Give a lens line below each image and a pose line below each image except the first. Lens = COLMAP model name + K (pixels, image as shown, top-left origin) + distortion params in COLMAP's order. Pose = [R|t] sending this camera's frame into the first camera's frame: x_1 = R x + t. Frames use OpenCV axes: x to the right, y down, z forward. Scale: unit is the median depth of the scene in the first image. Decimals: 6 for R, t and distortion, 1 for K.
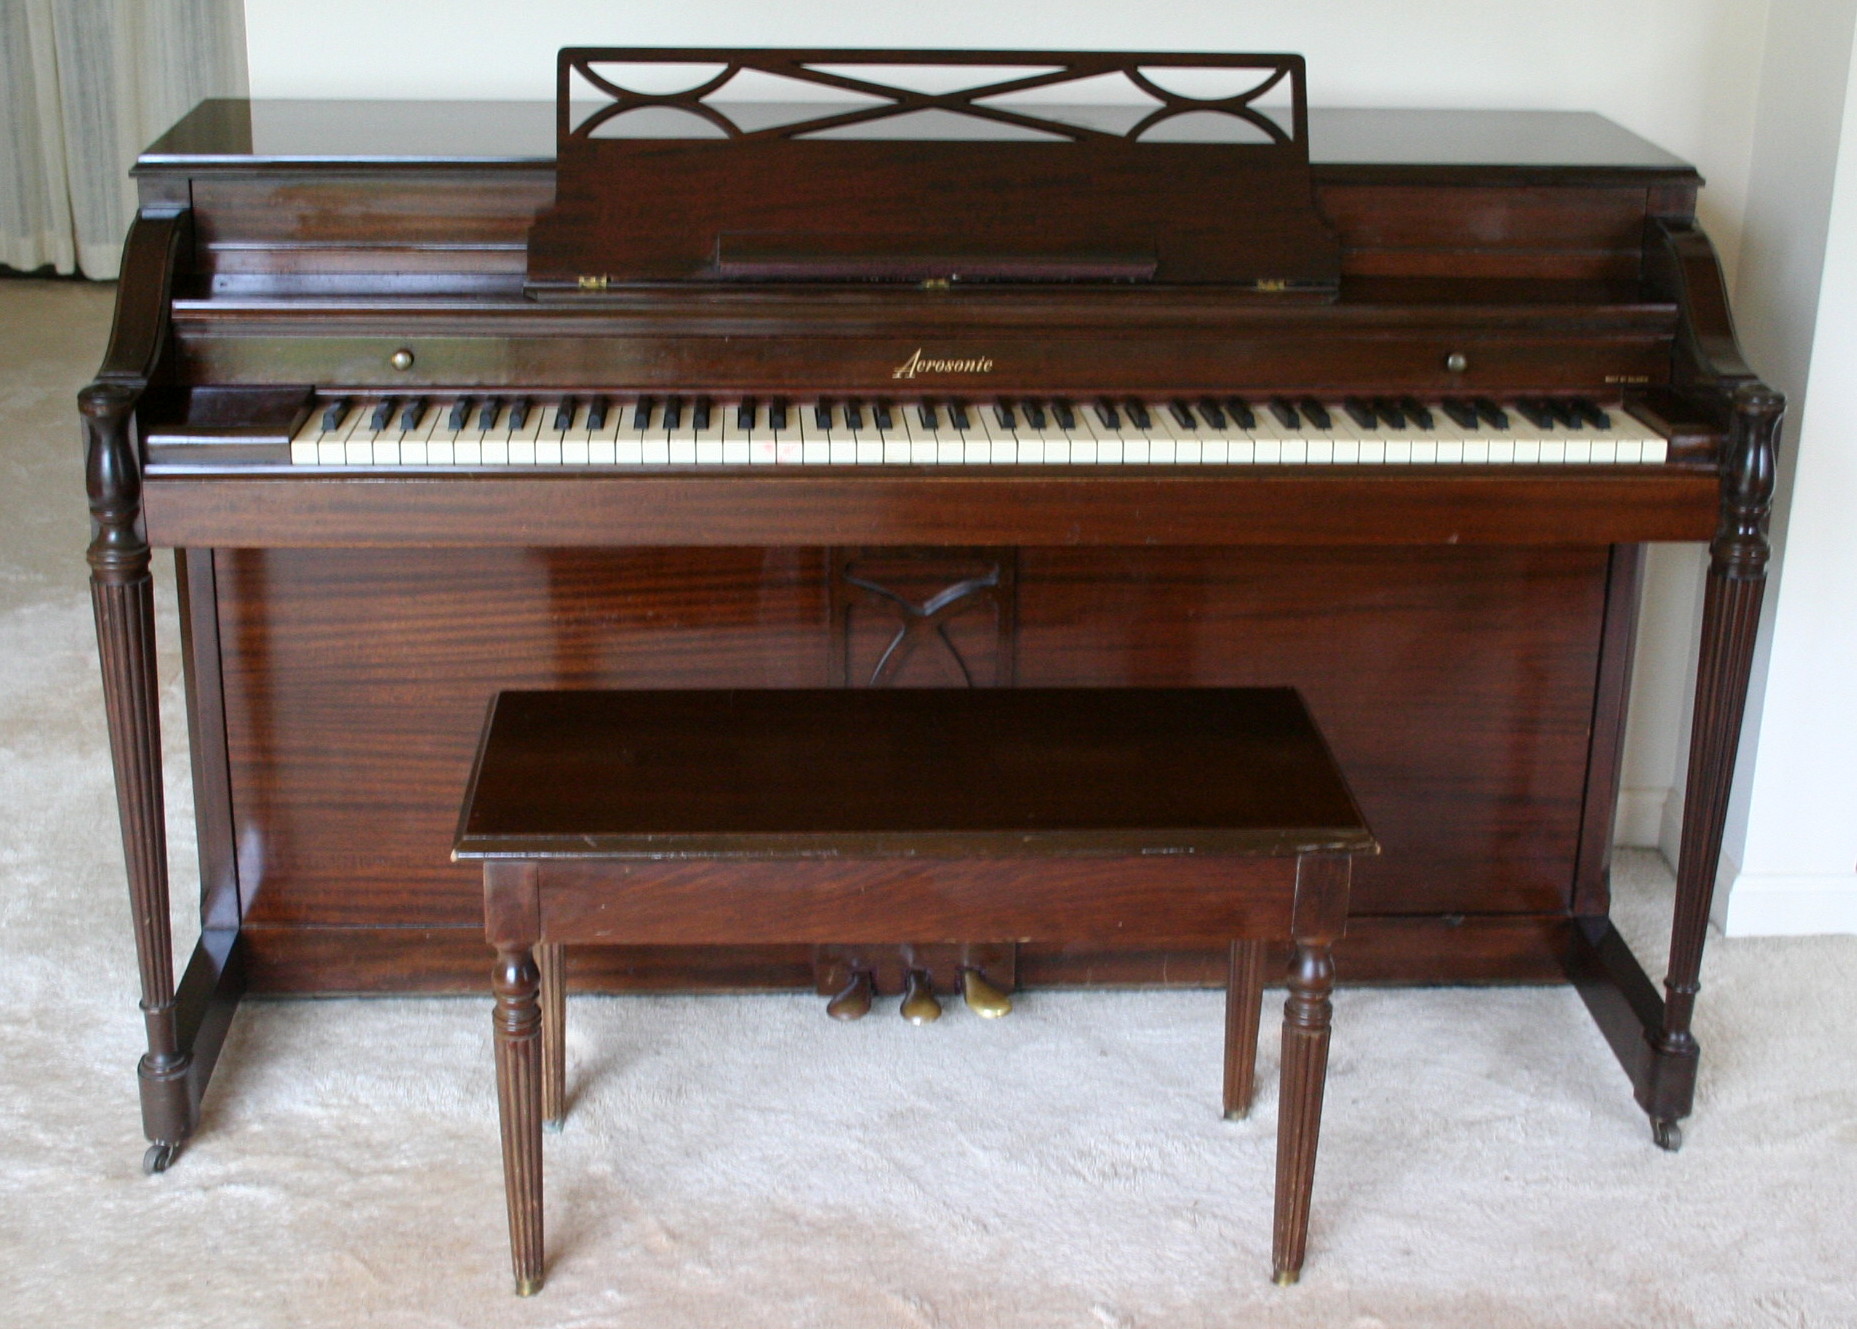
lens RADIAL K [[2719.2, 0, 934.5], [0, 2719.2, 653.7], [0, 0, 1]] dist [-0.022075, 0.000000]
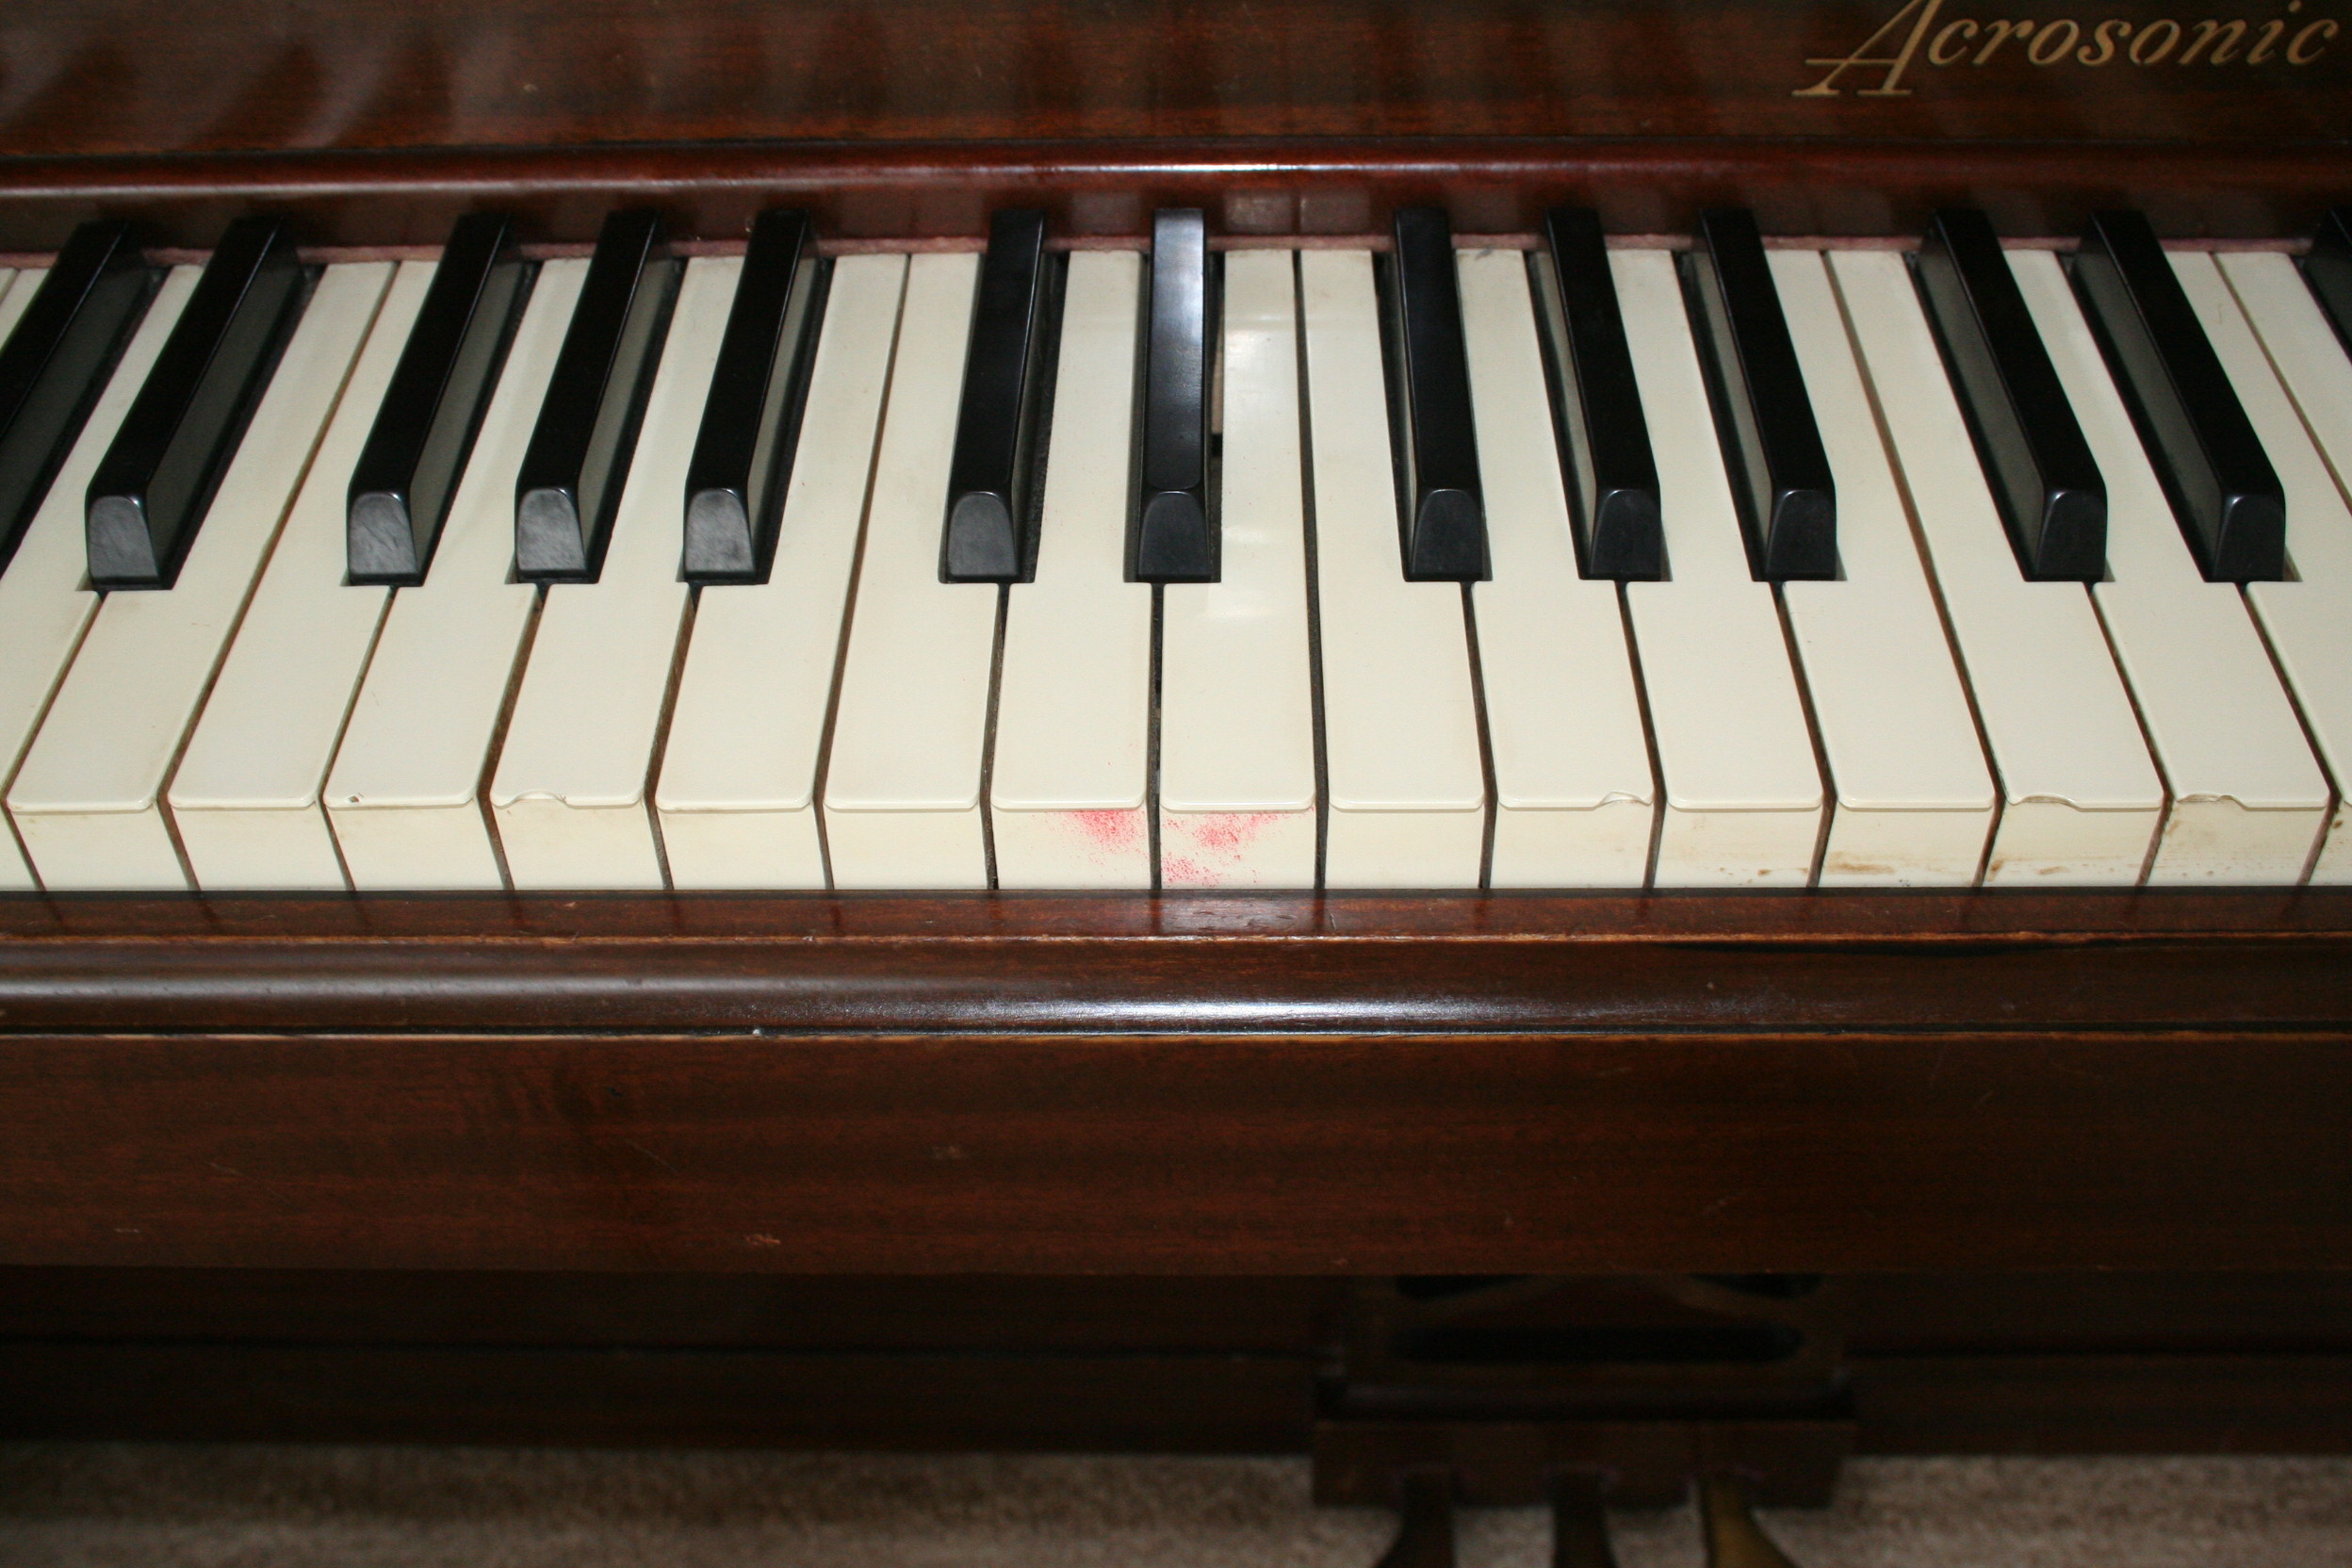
lens RADIAL K [[2570.4, 0, 1167.1], [0, 2570.4, 781.0], [0, 0, 1]] dist [-0.053070, 0.000000]
pose [[0.996386, 0.033399, -0.078094, -0.041695], [0.003453, 0.902751, 0.430150, -0.130829], [0.084866, -0.428866, 0.899373, 0.791958]]
